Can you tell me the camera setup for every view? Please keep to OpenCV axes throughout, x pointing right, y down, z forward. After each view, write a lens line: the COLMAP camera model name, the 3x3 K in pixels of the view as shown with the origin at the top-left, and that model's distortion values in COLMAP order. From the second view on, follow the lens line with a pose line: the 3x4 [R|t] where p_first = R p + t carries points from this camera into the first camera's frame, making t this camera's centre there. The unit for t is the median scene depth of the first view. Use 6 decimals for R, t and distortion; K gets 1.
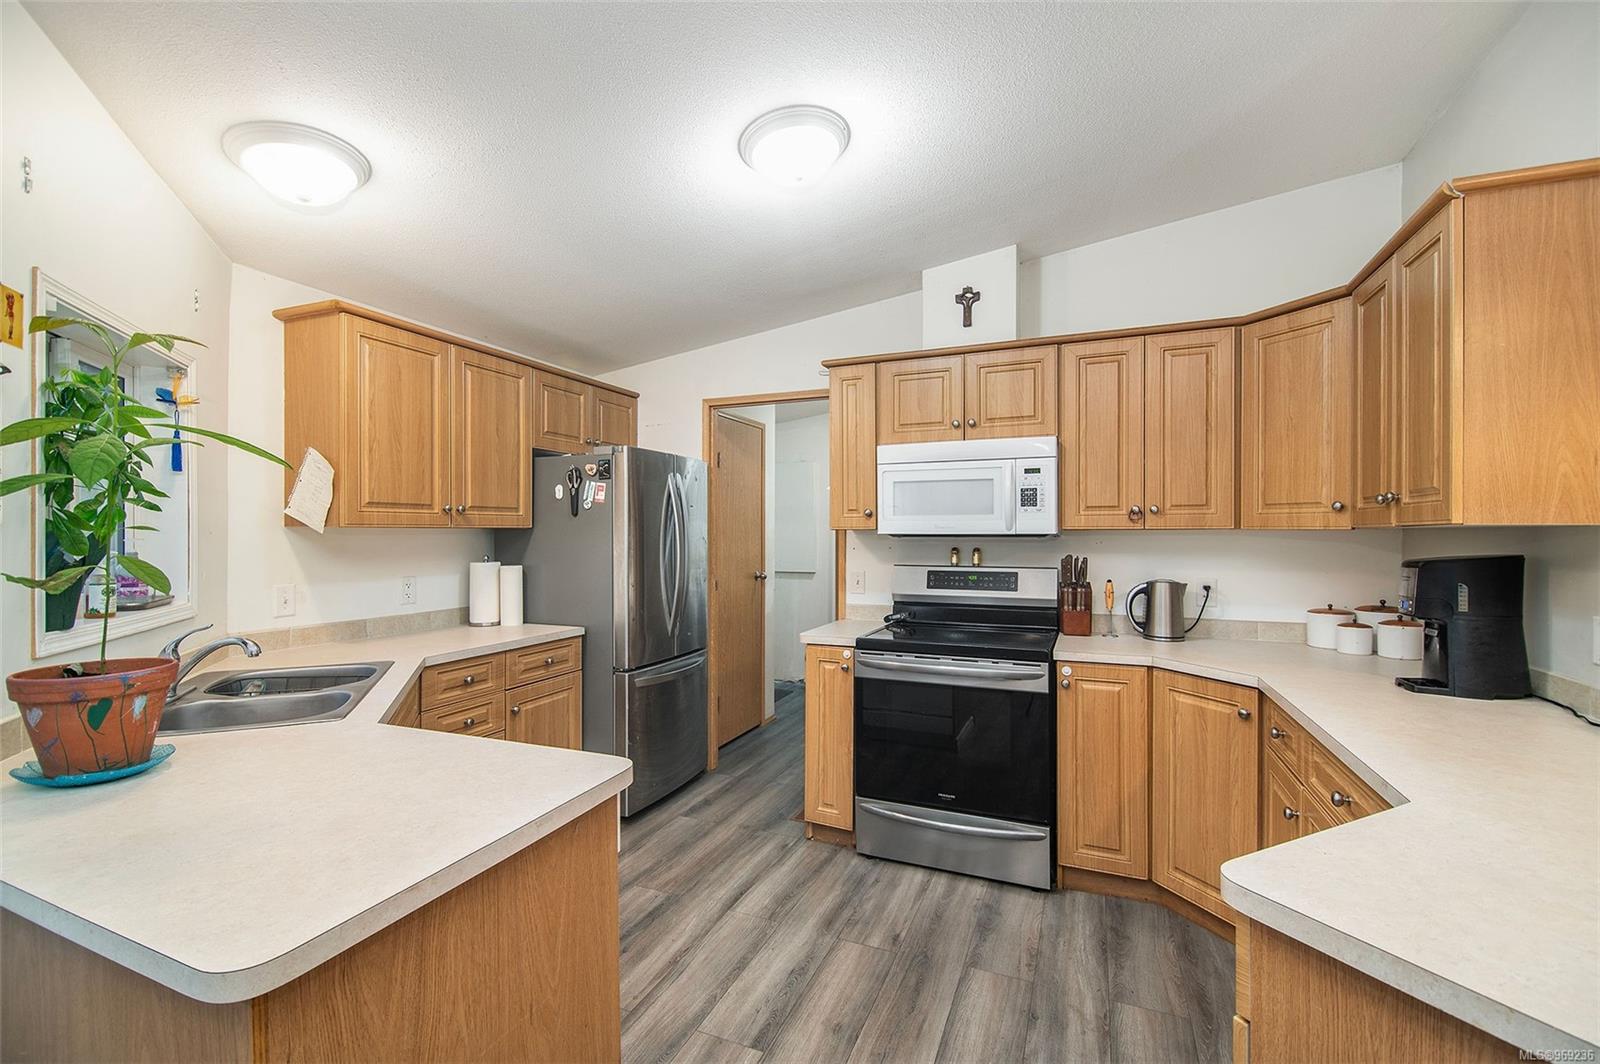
lens RADIAL K [[682.3, 0, 800.0], [0, 682.3, 532.0], [0, 0, 1]] dist [-0.000220, -0.000432]
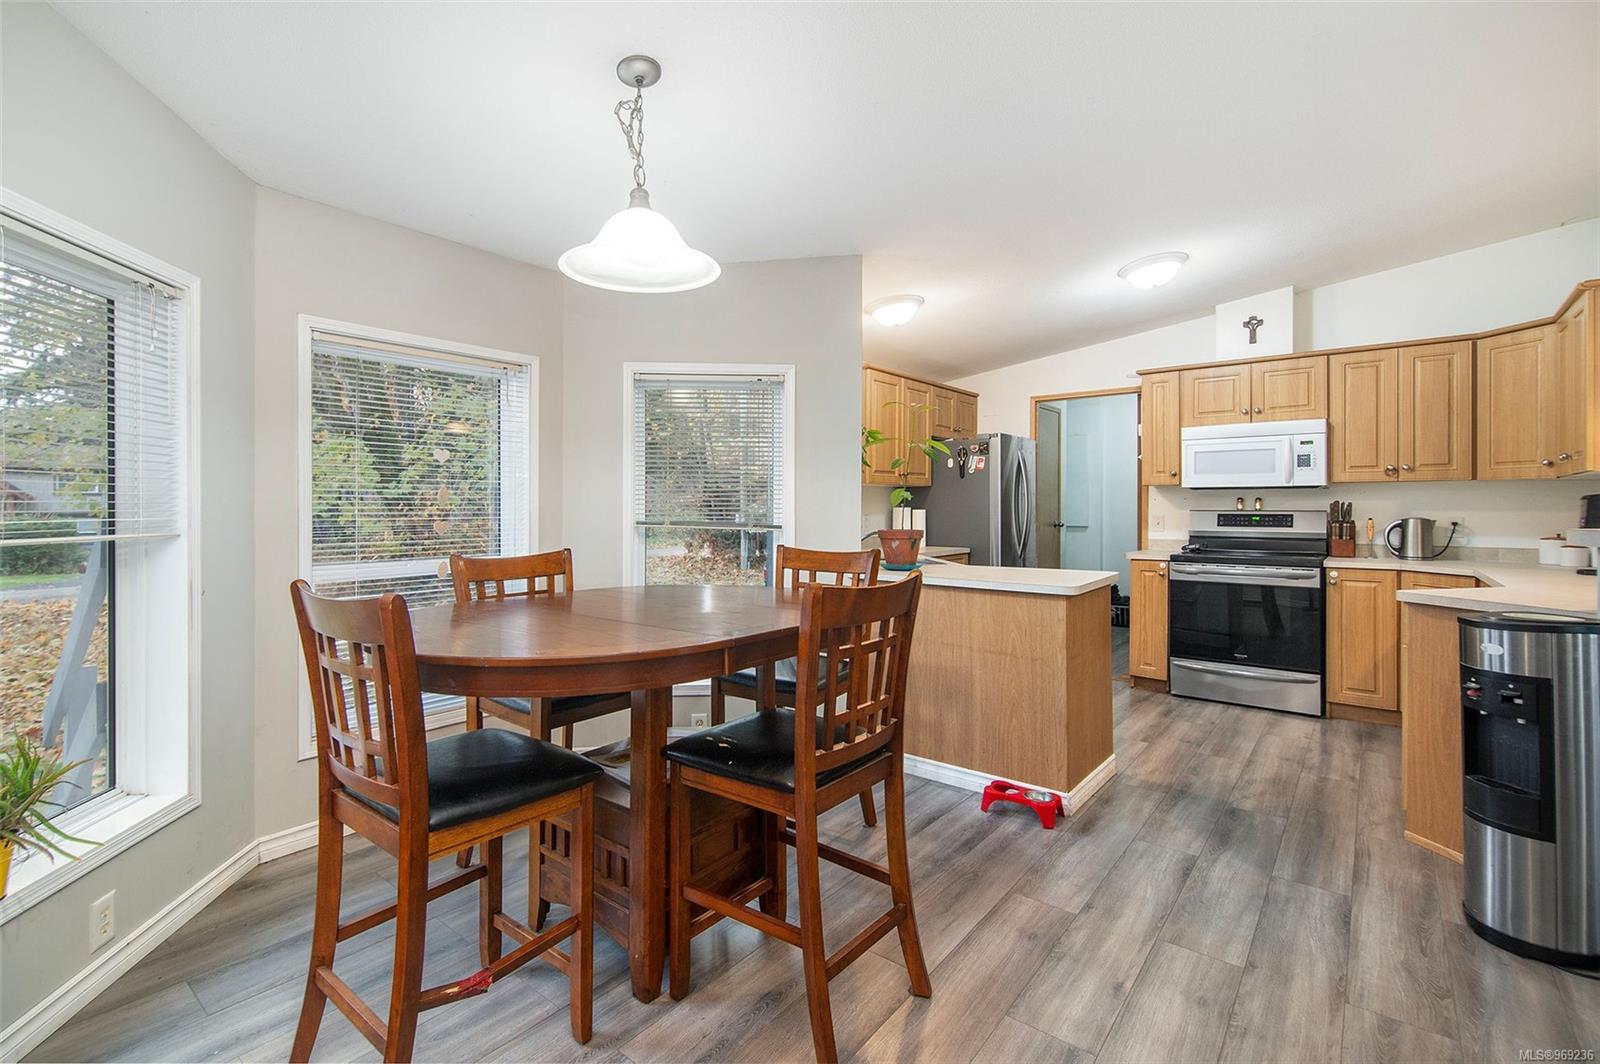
lens RADIAL K [[761.6, 0, 711.7], [0, 761.6, 510.3], [0, 0, 1]] dist [-0.002270, -0.006065]
pose [[0.949969, 0.000587, -0.312344, -0.358674], [0.000264, 0.999996, 0.002683, 0.050343], [0.312344, -0.002631, 0.949965, -0.933285]]
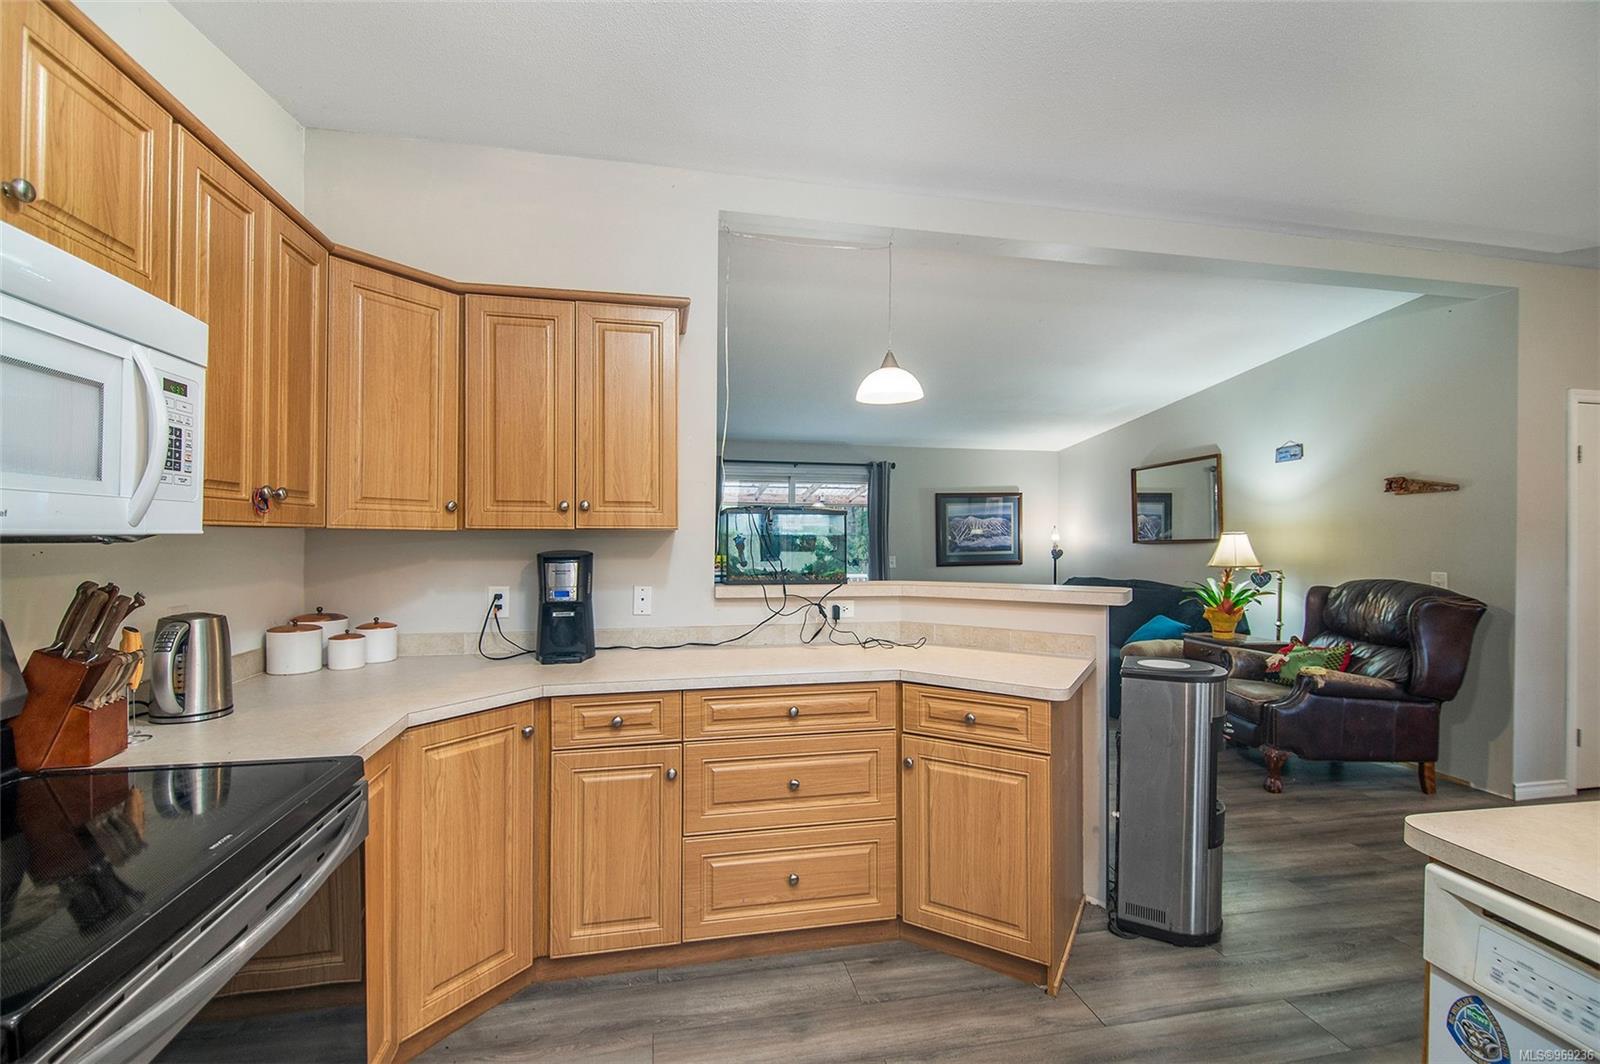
lens RADIAL K [[682.3, 0, 800.0], [0, 682.3, 532.0], [0, 0, 1]] dist [-0.000220, -0.000432]
pose [[-0.577525, 0.001914, 0.816371, -0.233056], [-0.001548, 0.999993, -0.003439, 0.001481], [-0.816372, -0.003251, -0.577518, 0.928013]]
